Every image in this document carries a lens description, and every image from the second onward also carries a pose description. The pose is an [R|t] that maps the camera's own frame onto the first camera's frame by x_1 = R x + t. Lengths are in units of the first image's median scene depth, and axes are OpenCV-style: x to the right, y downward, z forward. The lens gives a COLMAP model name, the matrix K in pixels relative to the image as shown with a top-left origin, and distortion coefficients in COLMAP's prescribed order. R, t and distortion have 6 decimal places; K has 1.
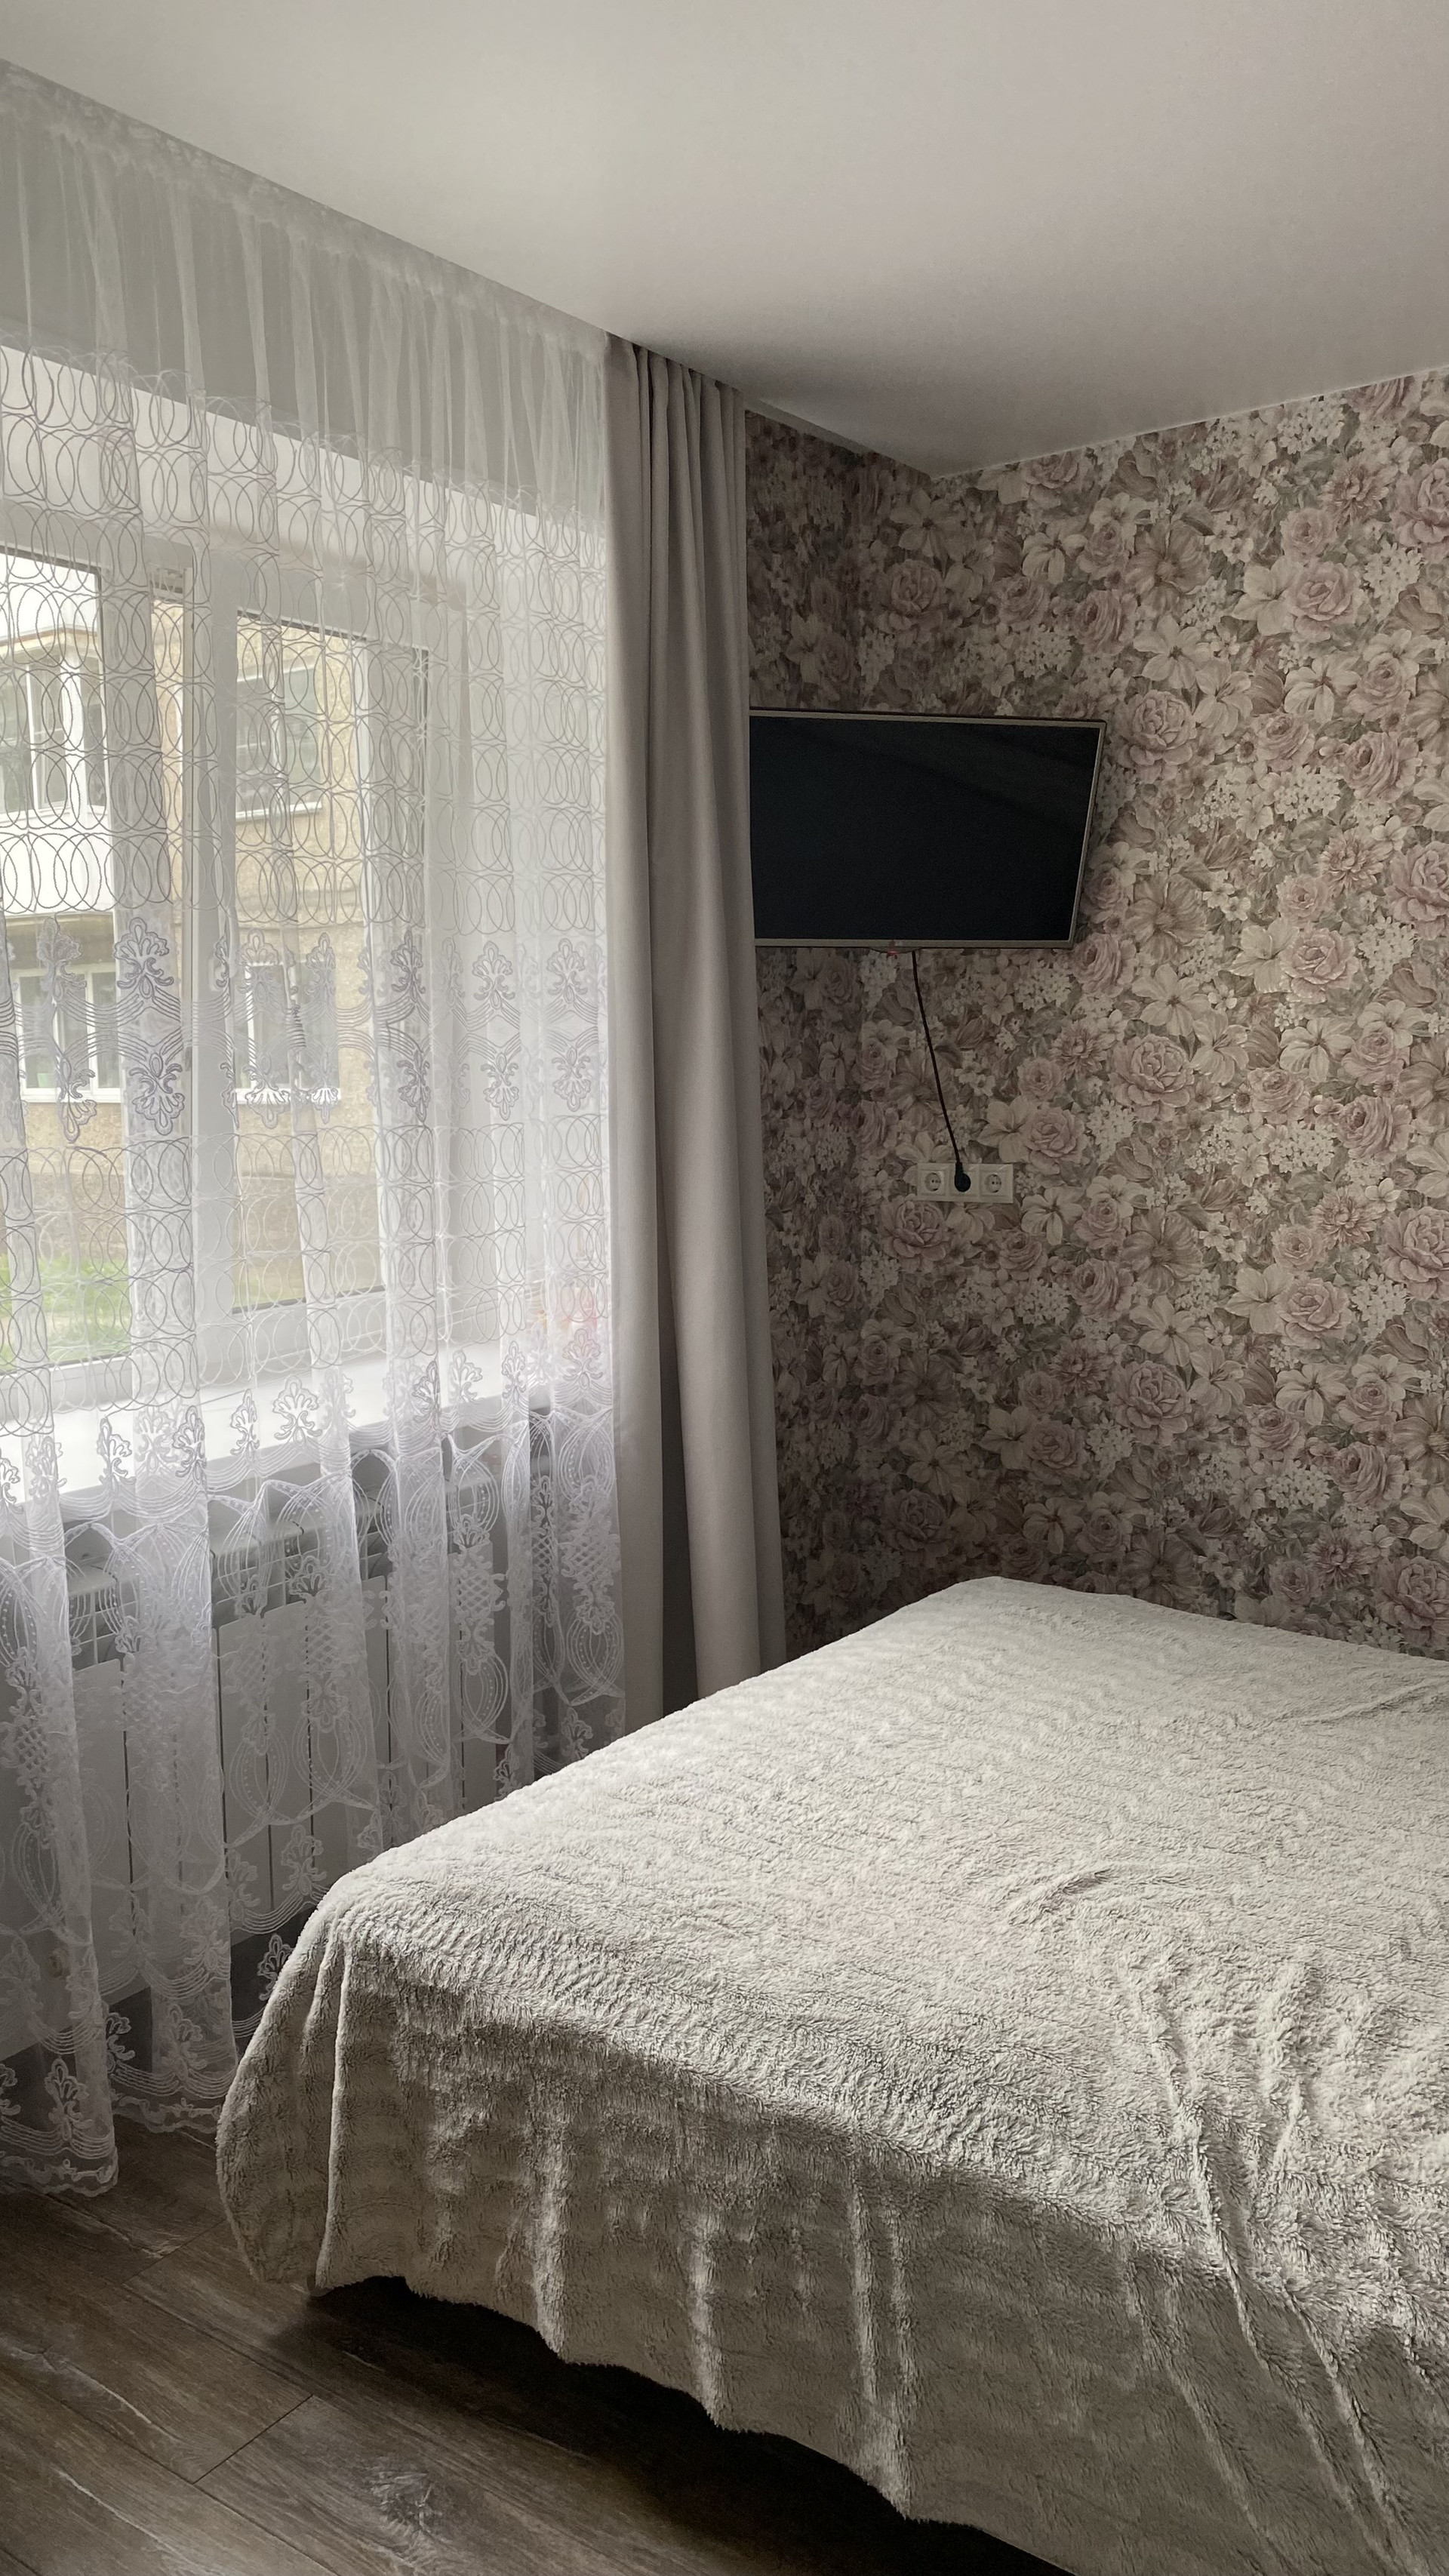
lens RADIAL K [[1969.4, 0, 740.3], [0, 1969.4, 1286.8], [0, 0, 1]] dist [0.051136, -0.056239]
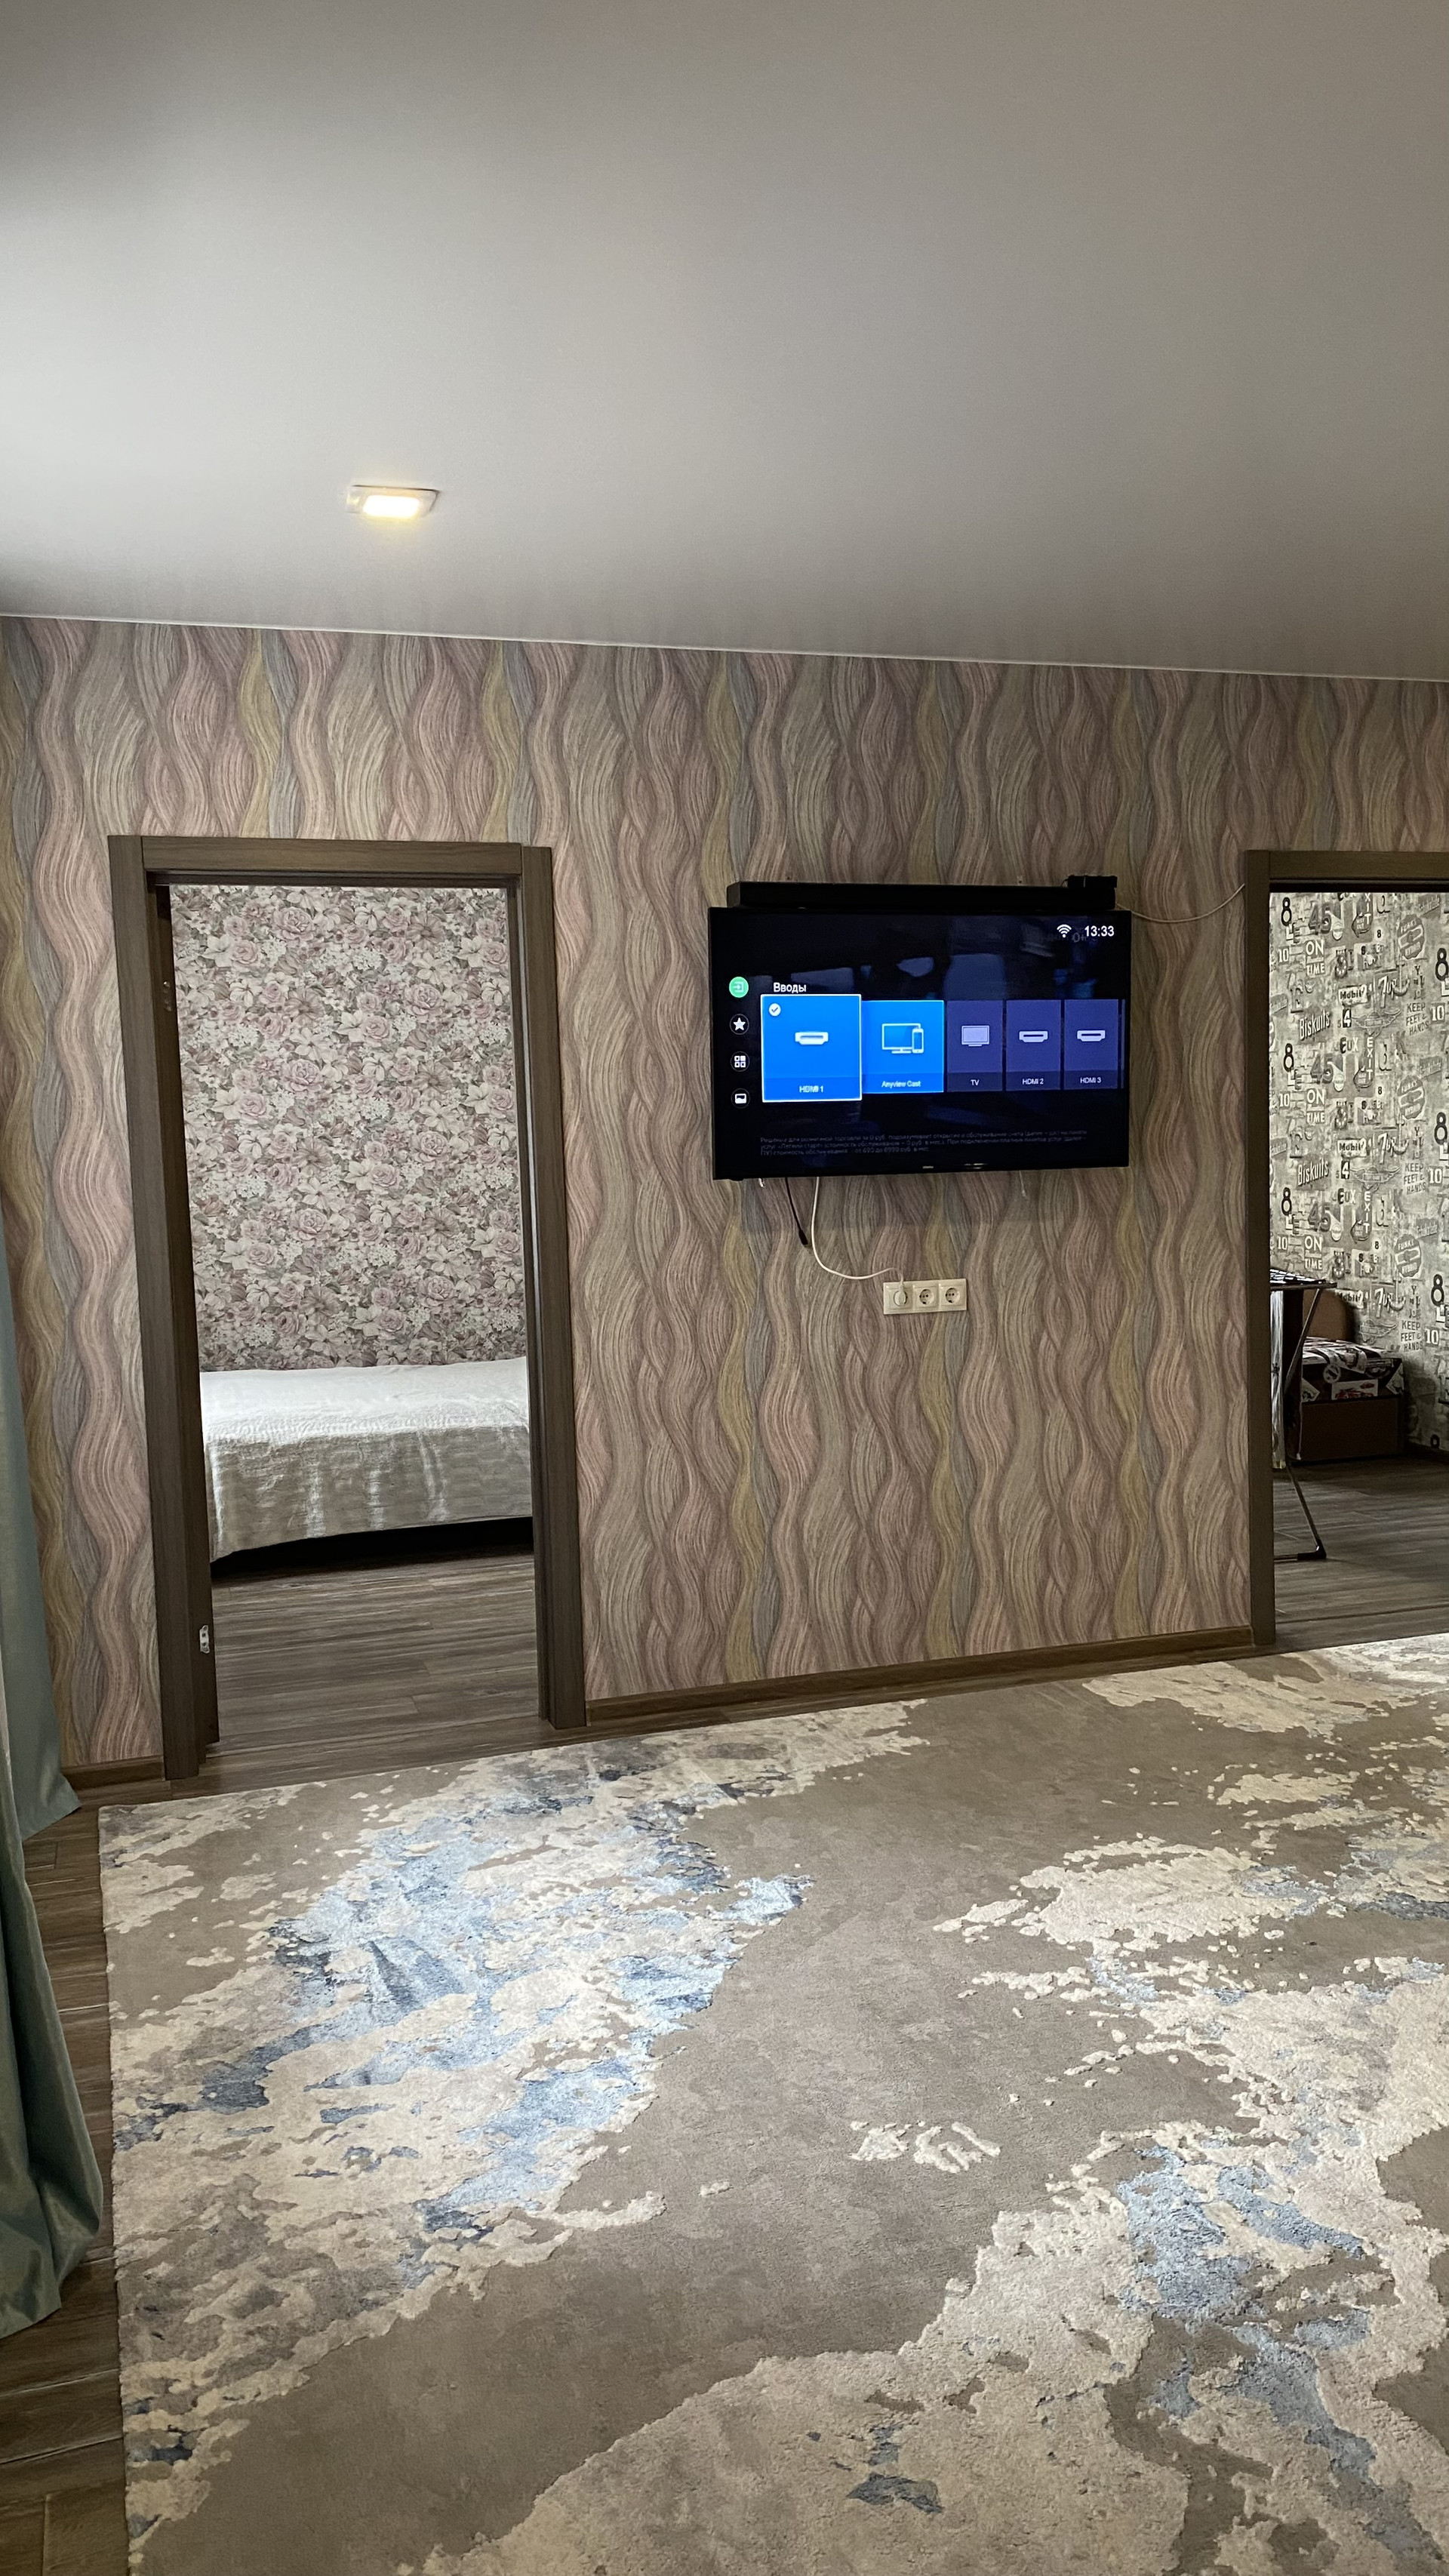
lens RADIAL K [[1993.5, 0, 764.9], [0, 1993.5, 1277.3], [0, 0, 1]] dist [0.106500, -0.058903]
pose [[0.592350, -0.057789, 0.803606, -1.320778], [0.114930, 0.993285, -0.013288, 0.142701], [-0.797441, 0.100230, 0.595014, -0.907508]]
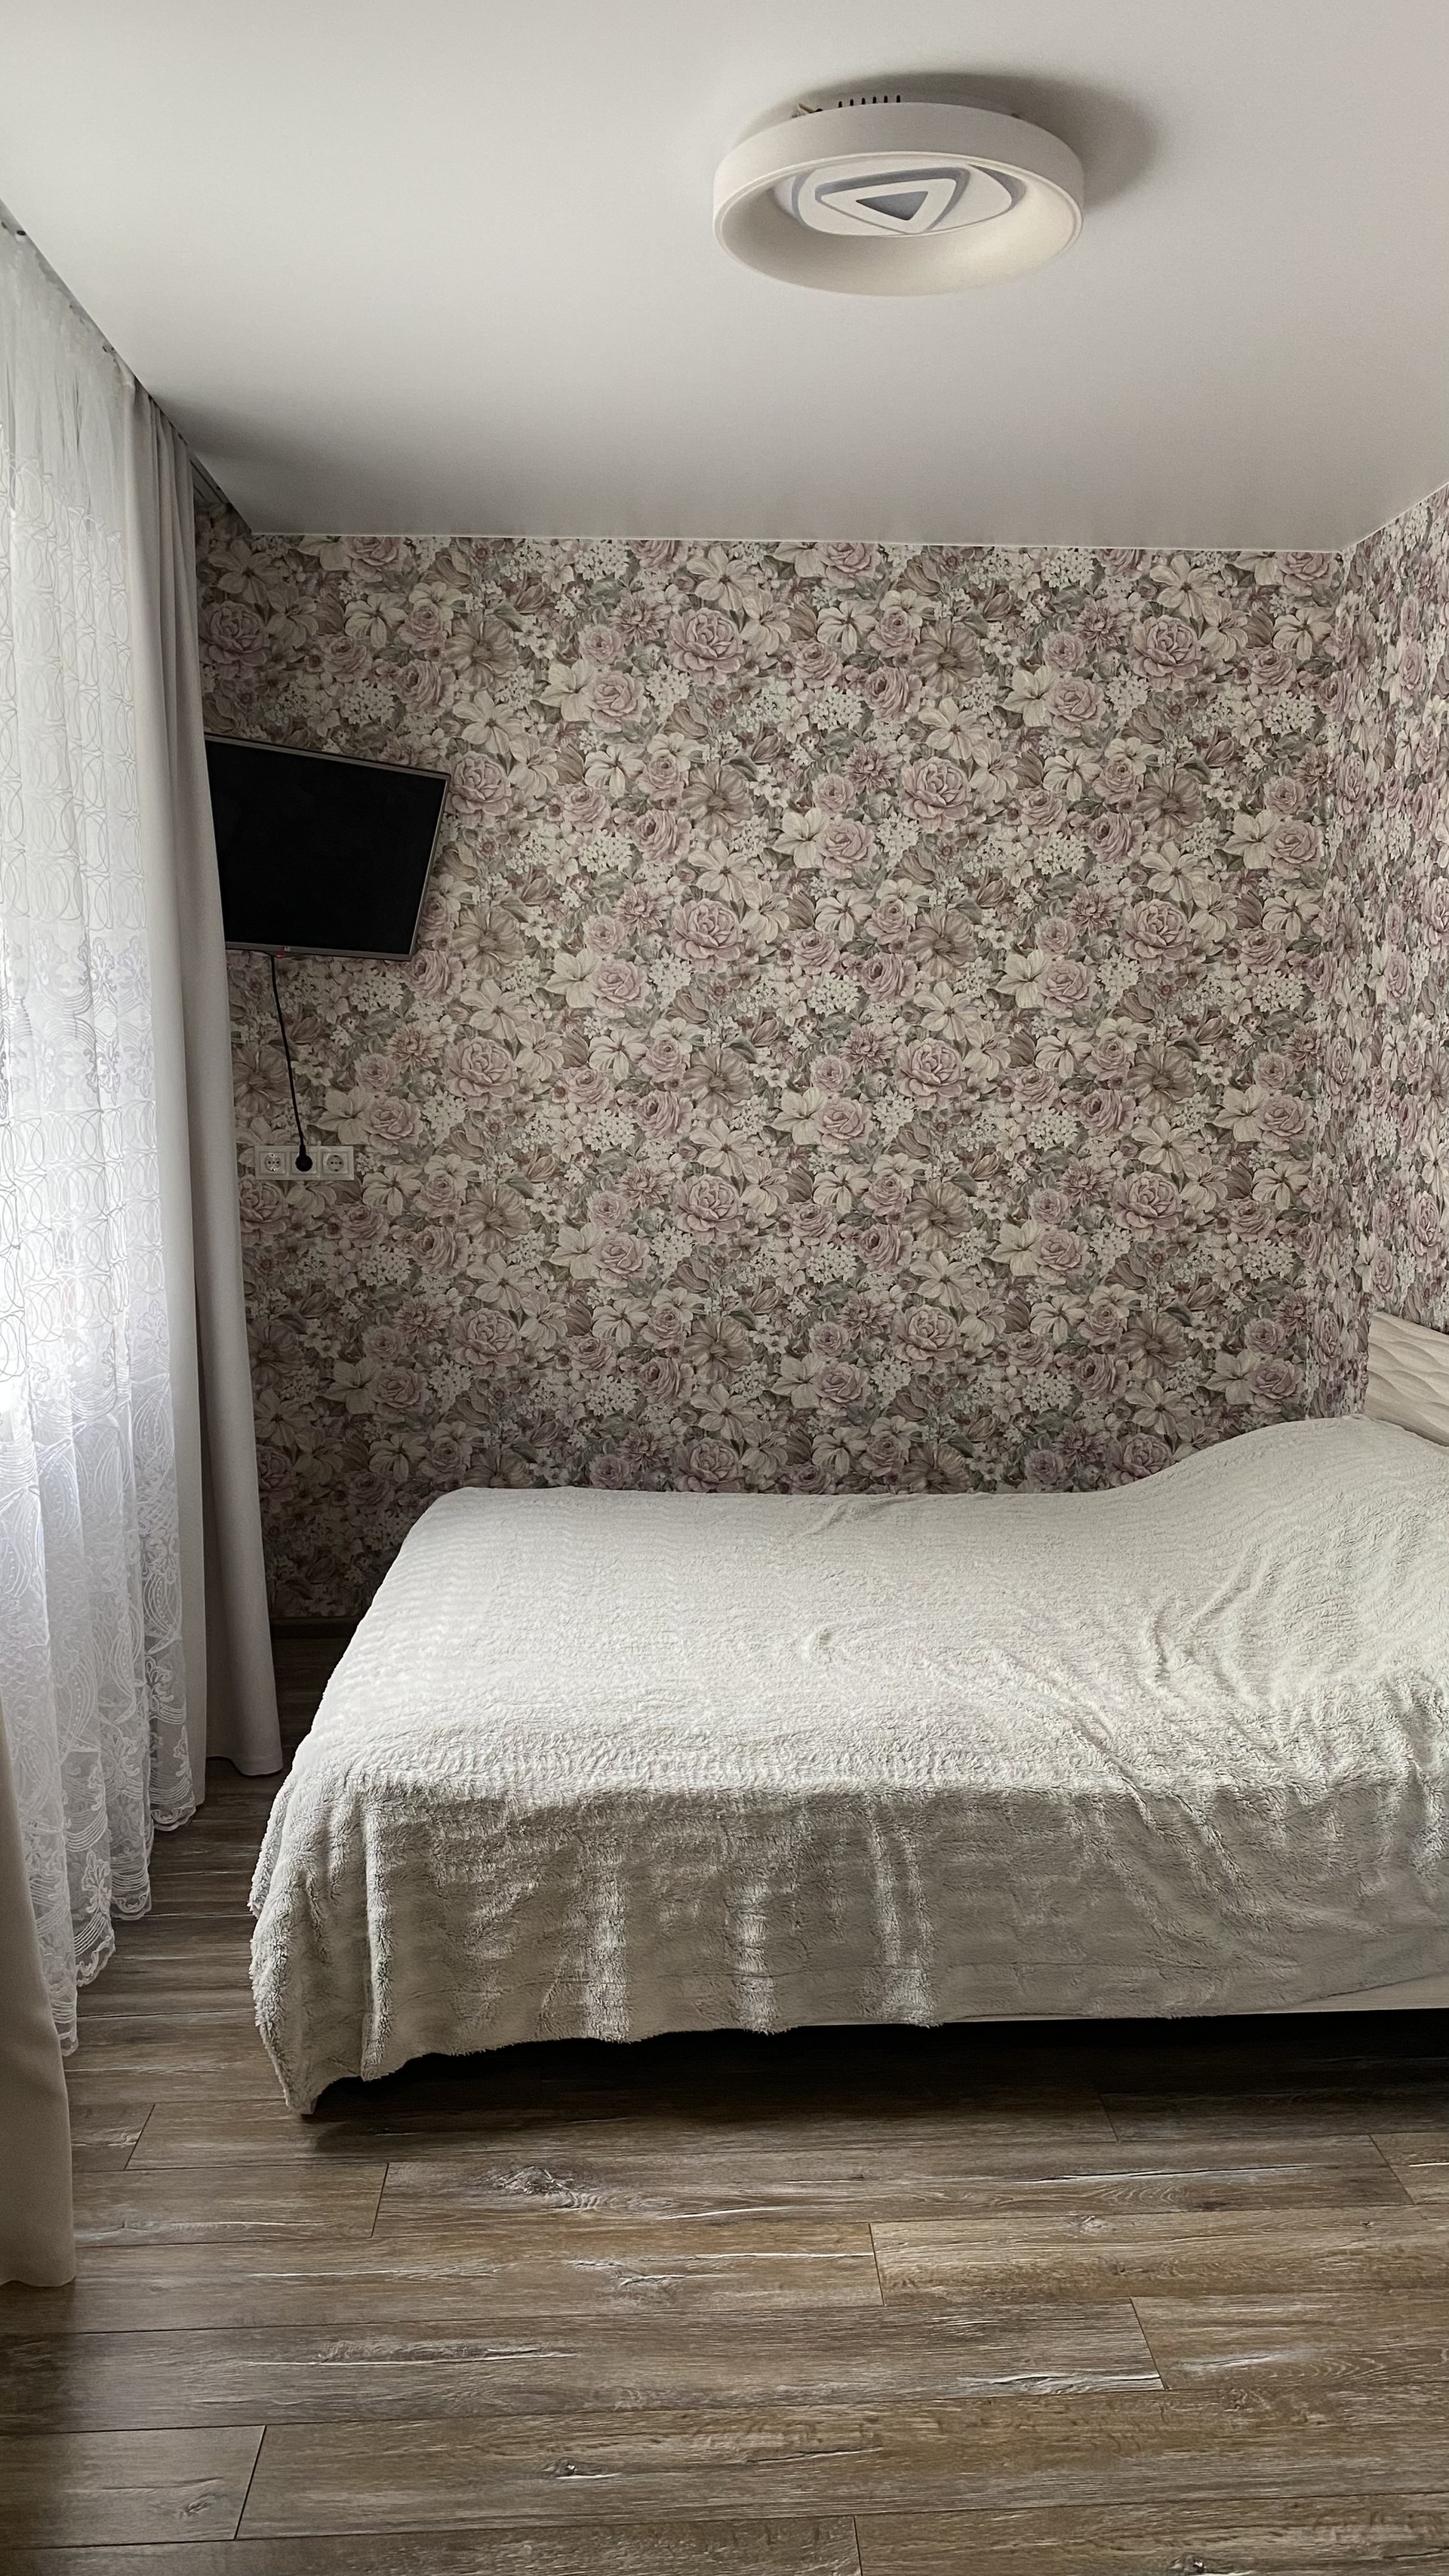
lens RADIAL K [[1929.2, 0, 732.7], [0, 1929.2, 1330.4], [0, 0, 1]] dist [0.138006, -0.376615]
pose [[0.780289, -0.070108, 0.621477, -0.466399], [0.058911, 0.997518, 0.038564, 0.015815], [-0.622638, 0.006521, 0.782483, -0.029240]]
